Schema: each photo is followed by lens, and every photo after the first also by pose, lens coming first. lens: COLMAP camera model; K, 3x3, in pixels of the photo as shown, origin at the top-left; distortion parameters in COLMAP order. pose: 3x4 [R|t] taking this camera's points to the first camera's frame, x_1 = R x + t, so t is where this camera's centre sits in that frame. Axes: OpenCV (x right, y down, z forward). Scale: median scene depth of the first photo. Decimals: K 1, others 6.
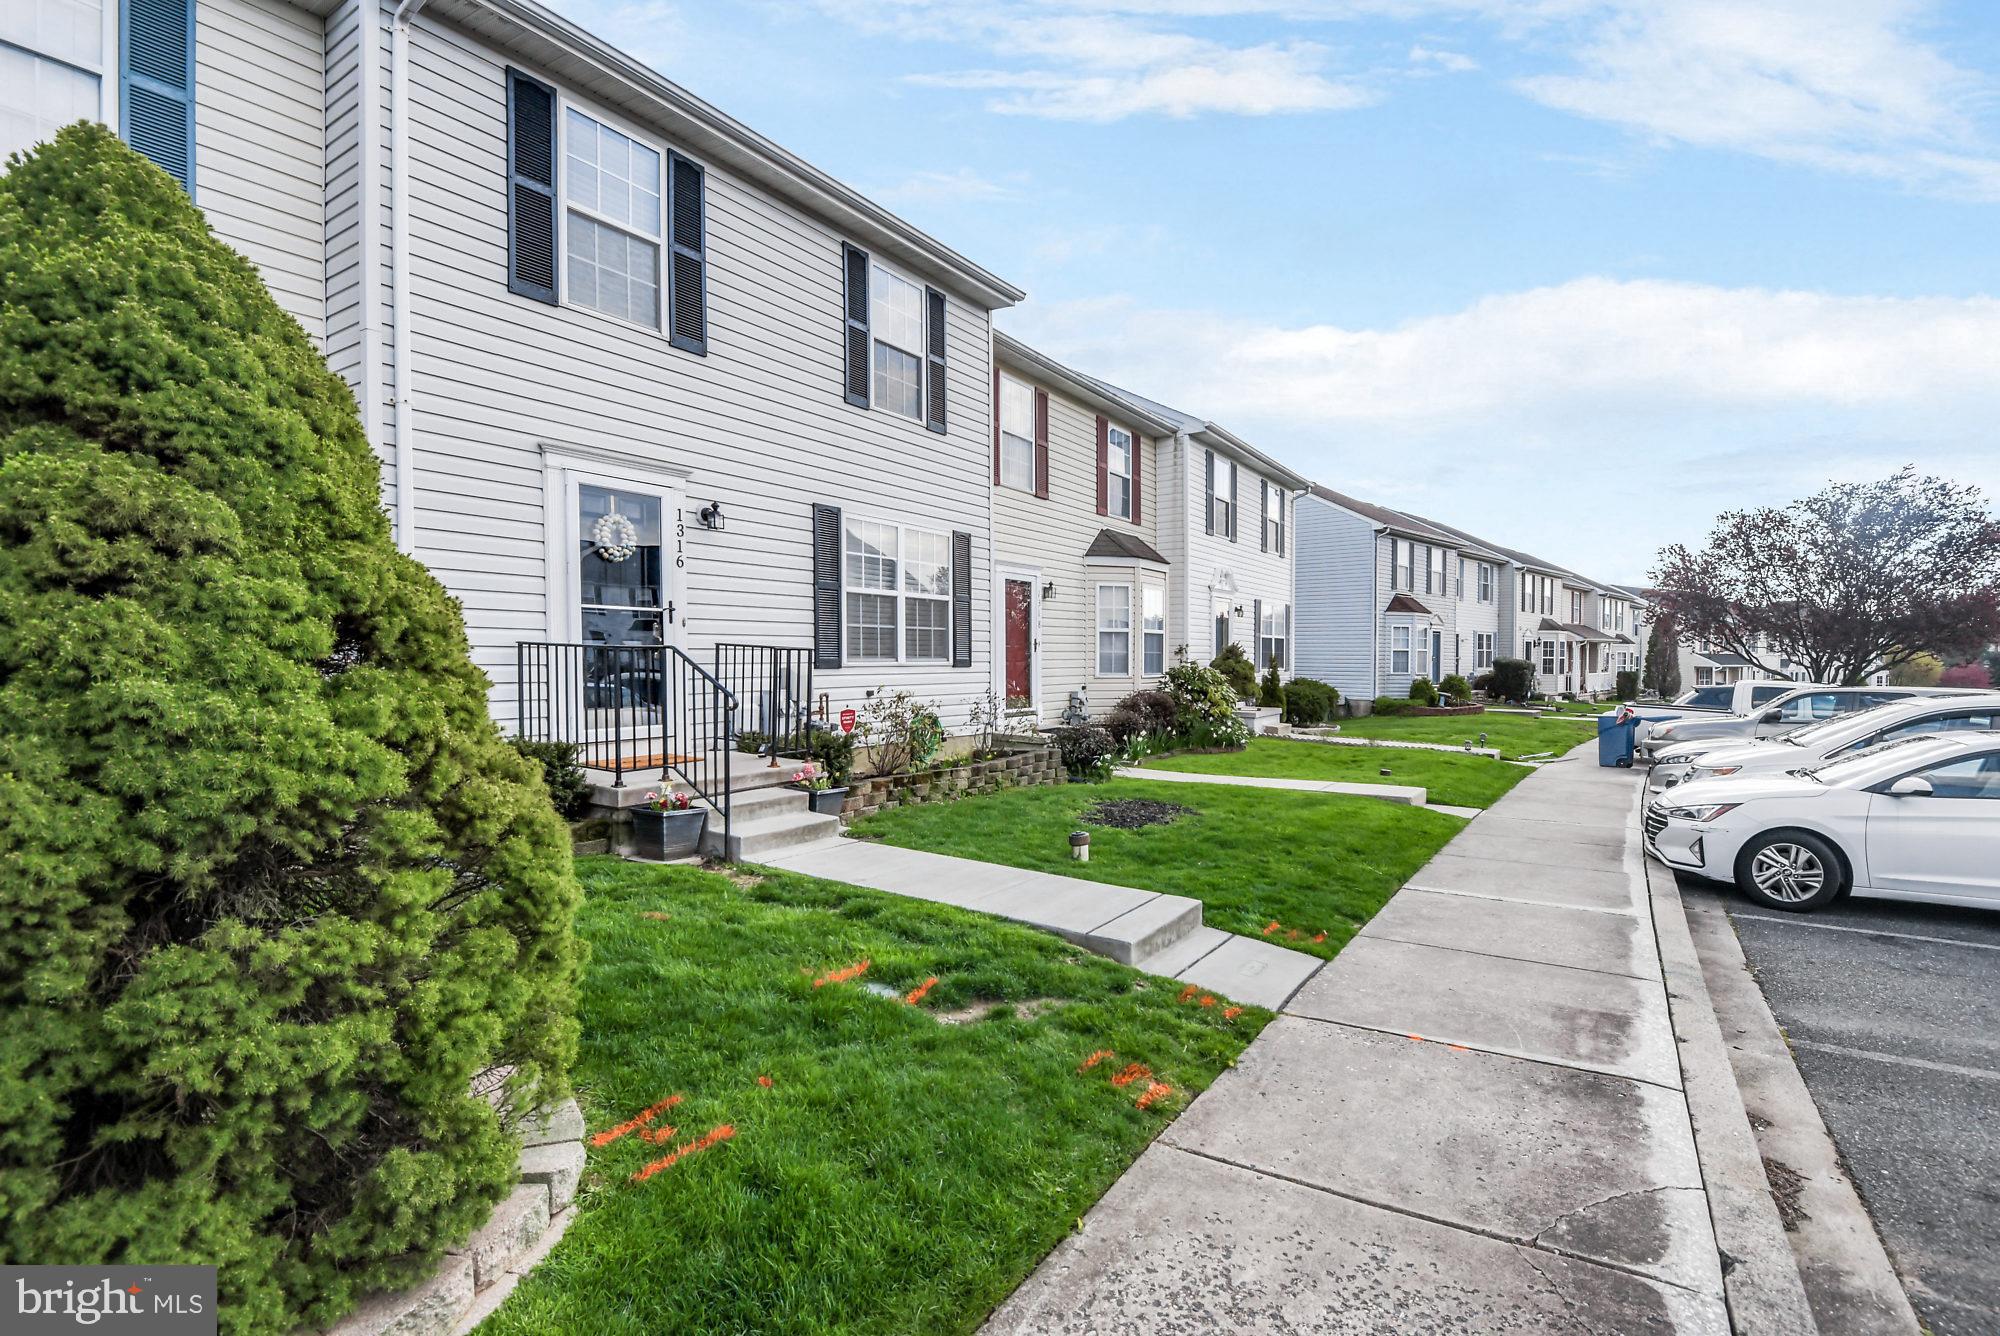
lens RADIAL K [[932.2, 0, 1000.0], [0, 932.2, 668.0], [0, 0, 1]] dist [-0.091056, -0.014189]
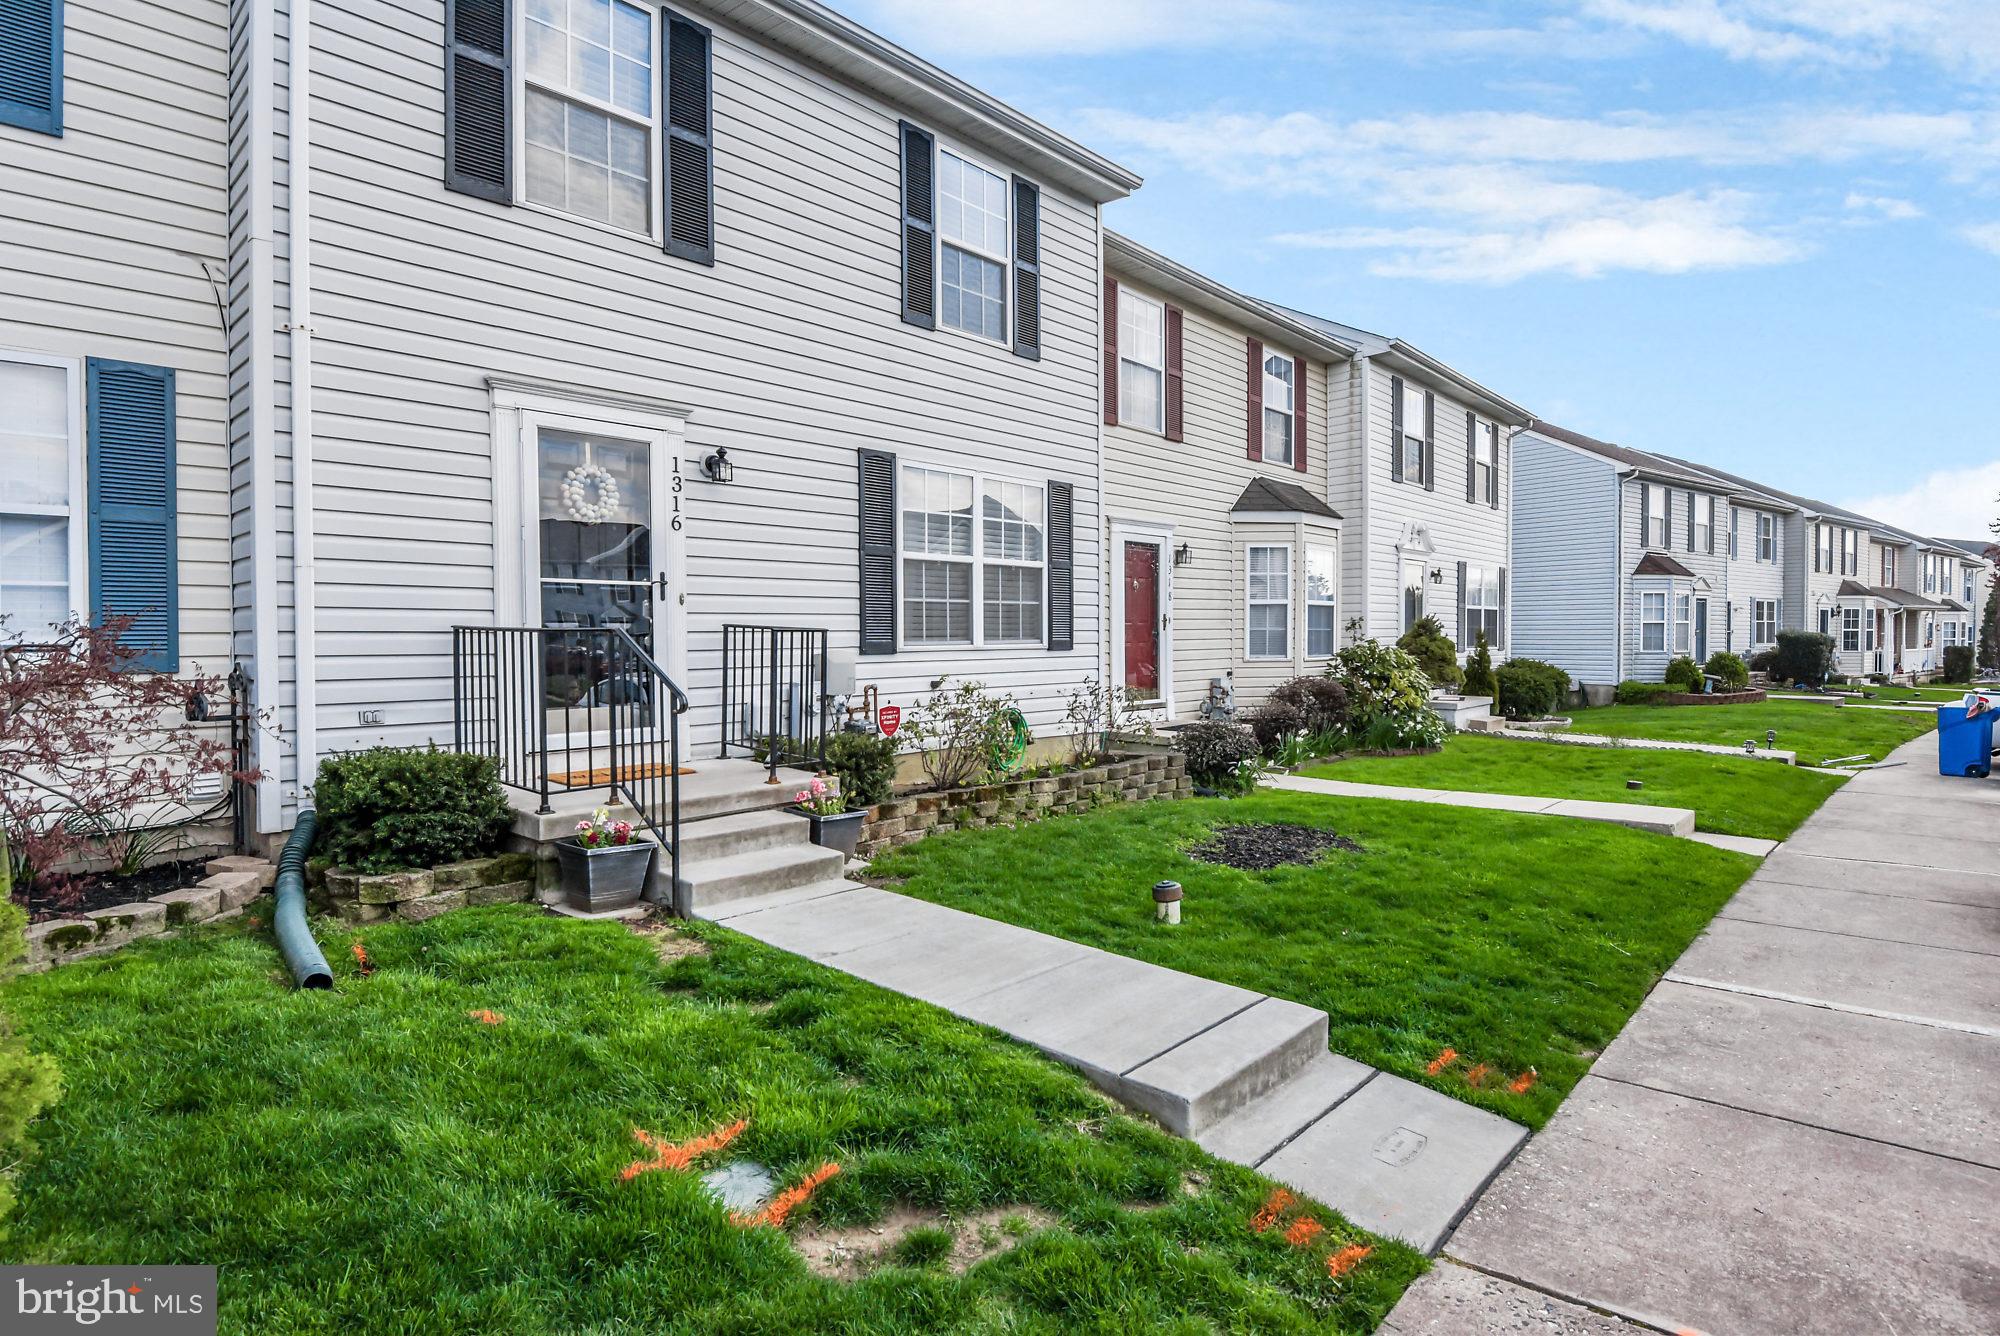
lens RADIAL K [[997.4, 0, 1000.0], [0, 997.4, 668.0], [0, 0, 1]] dist [-0.043501, -0.019080]
pose [[0.984390, -0.006410, -0.175884, 0.063942], [0.009762, 0.999787, 0.018199, -0.001769], [0.175729, -0.019632, 0.984243, 0.157656]]
